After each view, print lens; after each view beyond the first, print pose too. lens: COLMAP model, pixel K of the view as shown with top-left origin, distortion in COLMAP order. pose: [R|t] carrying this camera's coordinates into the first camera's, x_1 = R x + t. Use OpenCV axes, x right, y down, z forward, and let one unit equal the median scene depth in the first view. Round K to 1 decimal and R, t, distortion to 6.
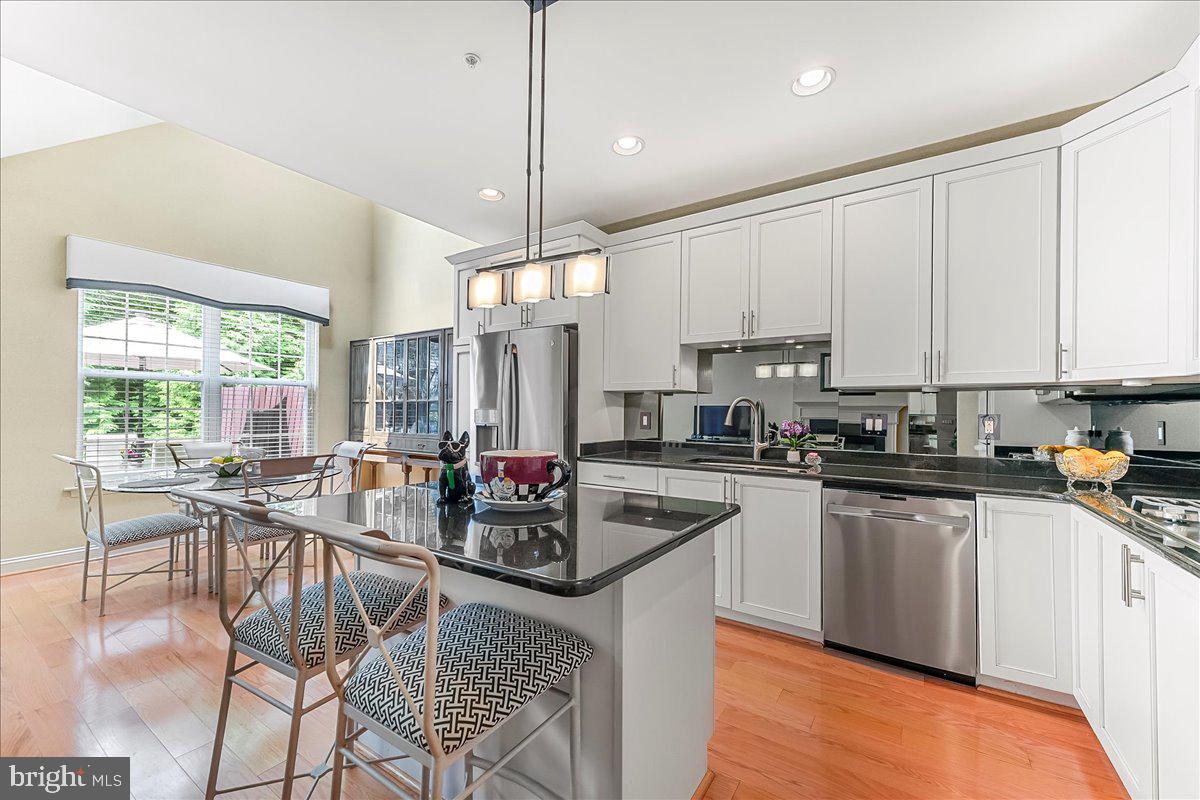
lens RADIAL K [[466.5, 0, 599.9], [0, 466.5, 411.5], [0, 0, 1]] dist [0.004411, 0.000122]
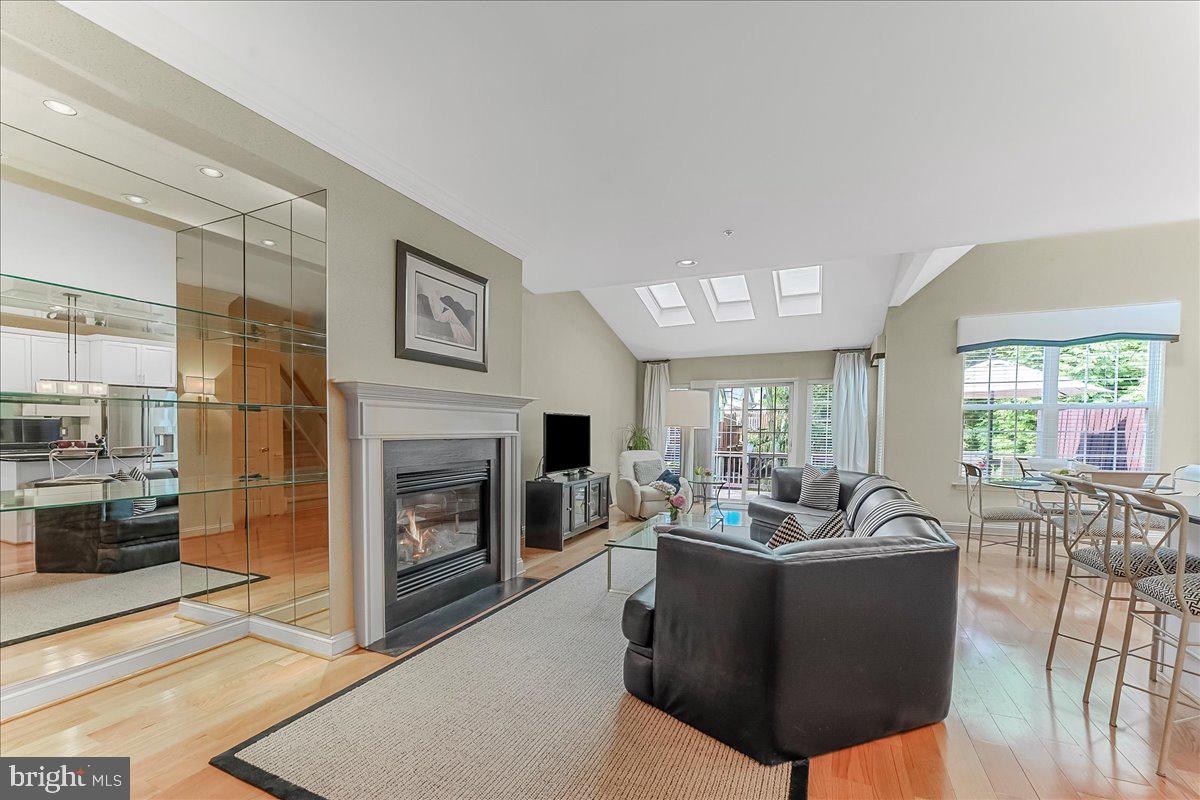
lens RADIAL K [[499.6, 0, 607.5], [0, 499.6, 452.0], [0, 0, 1]] dist [-0.008272, -0.000015]
pose [[0.163010, 0.036754, -0.985940, 0.283770], [0.000219, 0.999305, 0.037288, -0.000520], [0.986624, -0.006294, 0.162889, -0.381500]]
